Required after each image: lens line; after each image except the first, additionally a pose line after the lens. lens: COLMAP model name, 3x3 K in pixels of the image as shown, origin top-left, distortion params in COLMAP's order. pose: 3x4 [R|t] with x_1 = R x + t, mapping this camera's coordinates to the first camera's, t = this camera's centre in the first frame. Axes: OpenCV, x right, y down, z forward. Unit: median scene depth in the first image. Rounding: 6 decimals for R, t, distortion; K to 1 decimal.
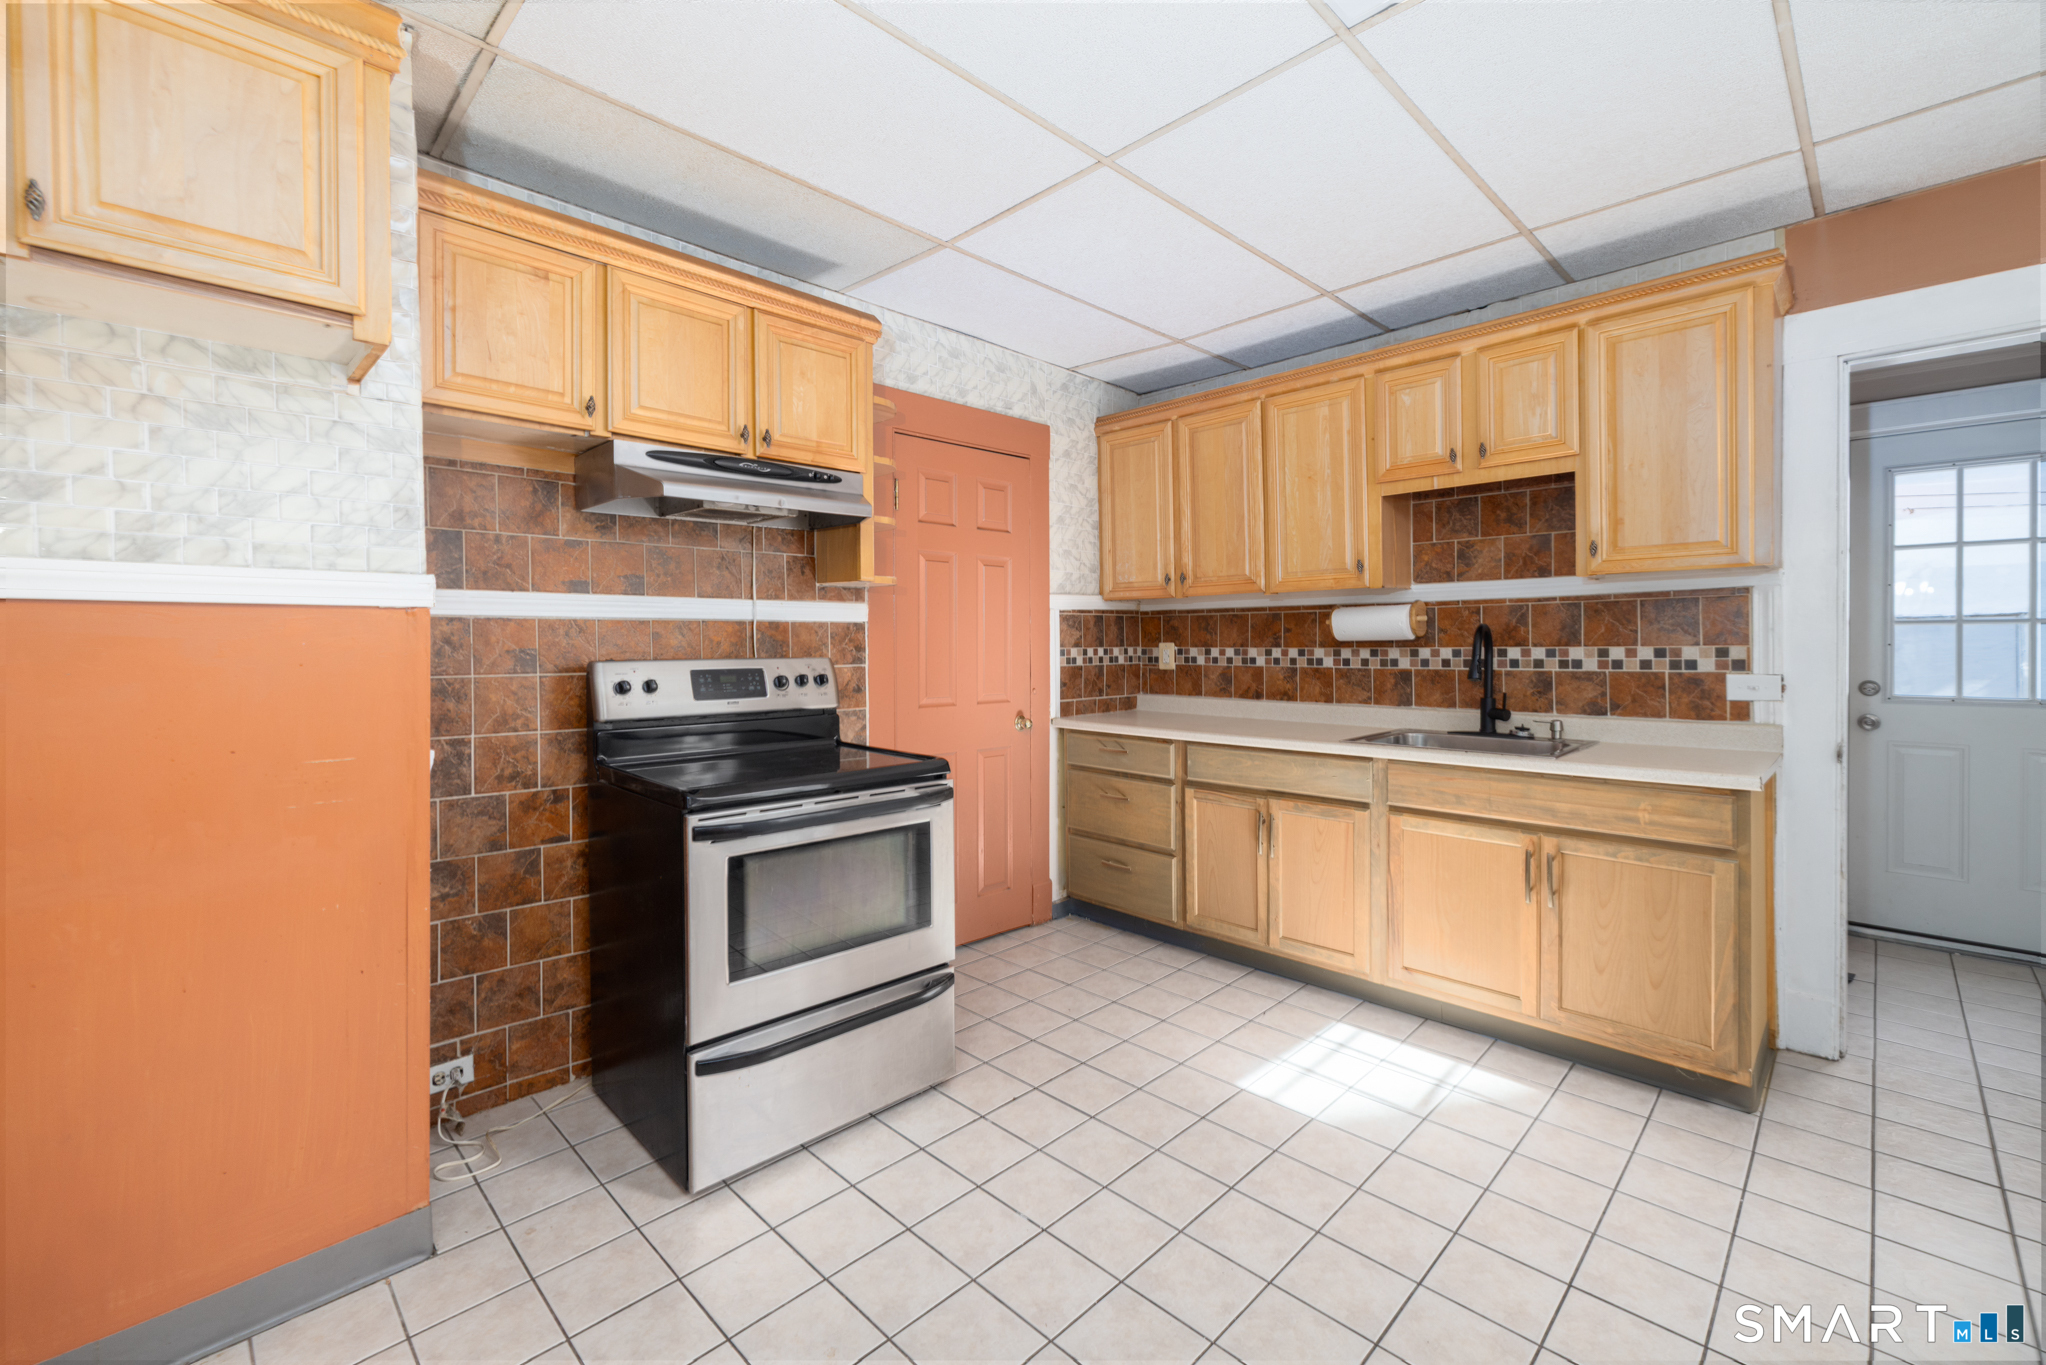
lens RADIAL K [[835.2, 0, 1015.9], [0, 835.2, 670.8], [0, 0, 1]] dist [-0.000690, -0.000009]
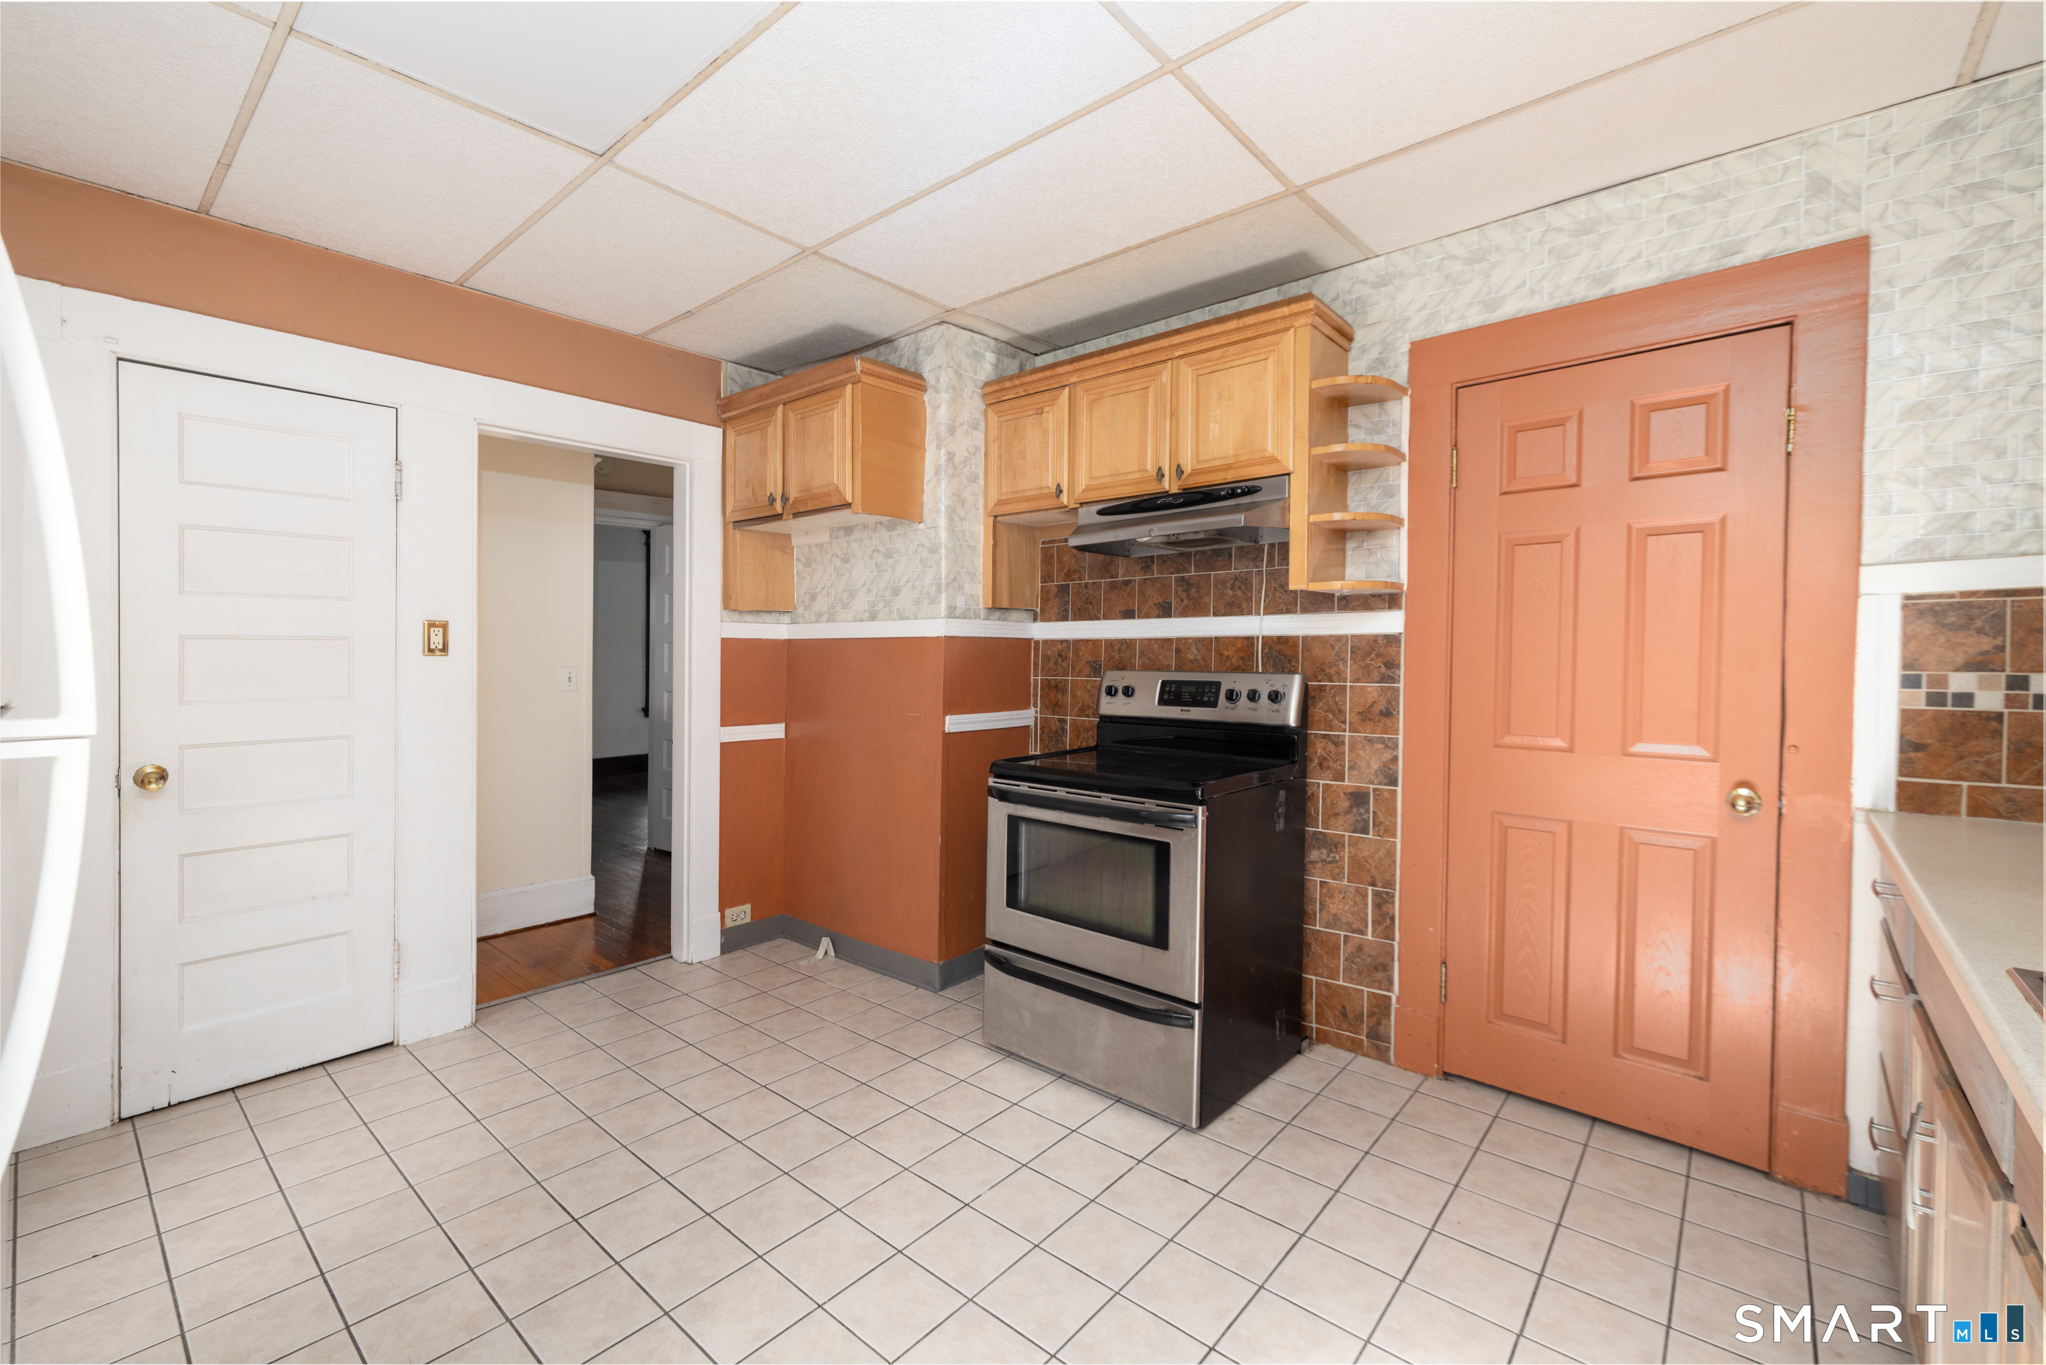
lens RADIAL K [[881.1, 0, 1023.0], [0, 881.1, 682.5], [0, 0, 1]] dist [0.000309, -0.000058]
pose [[0.082093, 0.034635, -0.996023, 0.793071], [-0.035958, 0.998848, 0.031769, -0.028246], [0.995976, 0.033206, 0.083243, 0.658896]]
